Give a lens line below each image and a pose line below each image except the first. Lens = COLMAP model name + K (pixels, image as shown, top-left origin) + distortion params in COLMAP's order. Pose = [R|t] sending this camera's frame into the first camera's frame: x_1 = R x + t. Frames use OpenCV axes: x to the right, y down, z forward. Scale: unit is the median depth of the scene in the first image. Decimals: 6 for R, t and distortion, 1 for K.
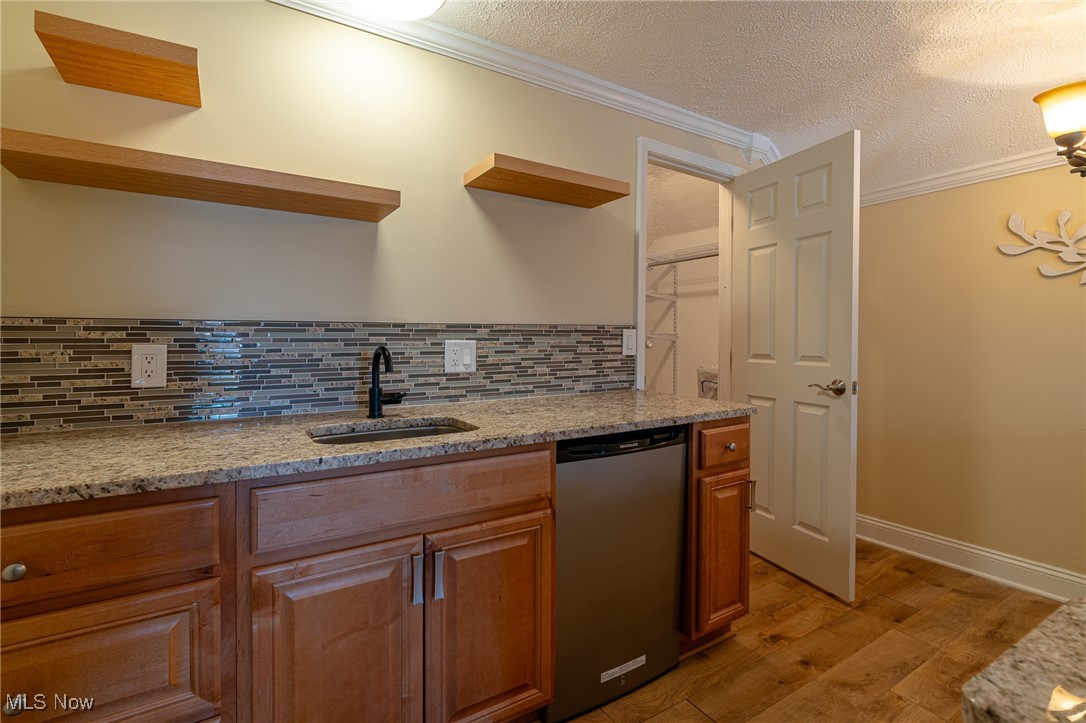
lens RADIAL K [[500.9, 0, 542.7], [0, 500.9, 353.5], [0, 0, 1]] dist [-0.006226, 0.000923]
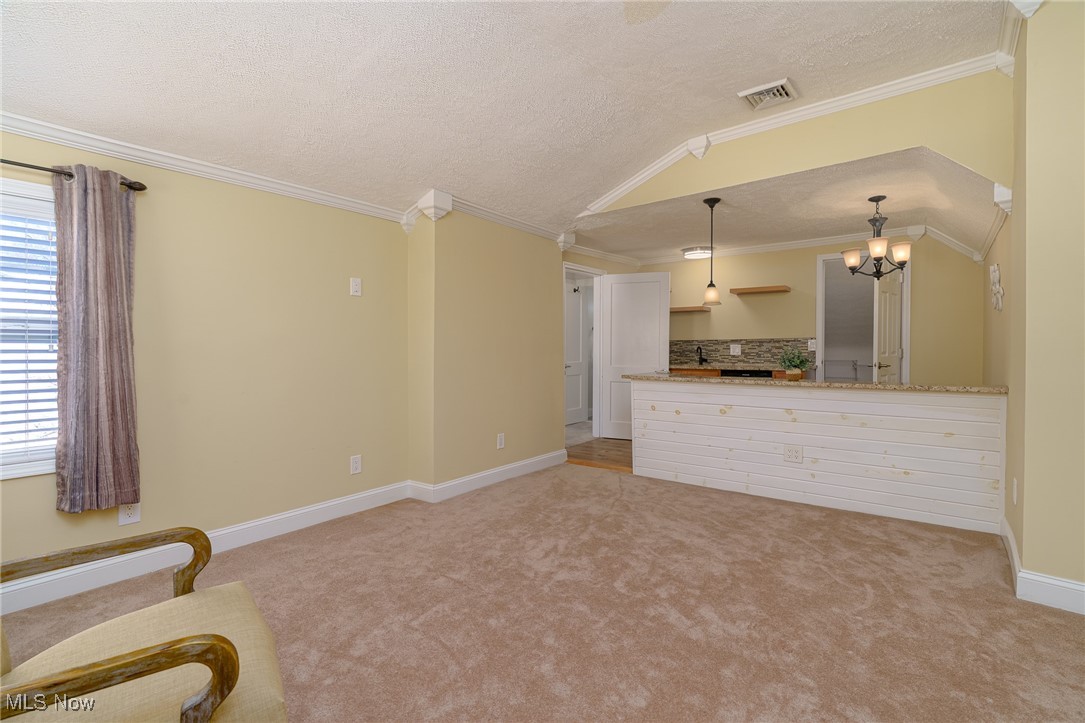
lens RADIAL K [[500.4, 0, 542.7], [0, 500.4, 357.3], [0, 0, 1]] dist [-0.006226, 0.000923]
pose [[0.324590, 0.015519, -0.945728, 2.301879], [-0.023278, 0.999694, 0.008416, 0.051864], [0.945568, 0.019283, 0.324852, -1.108887]]
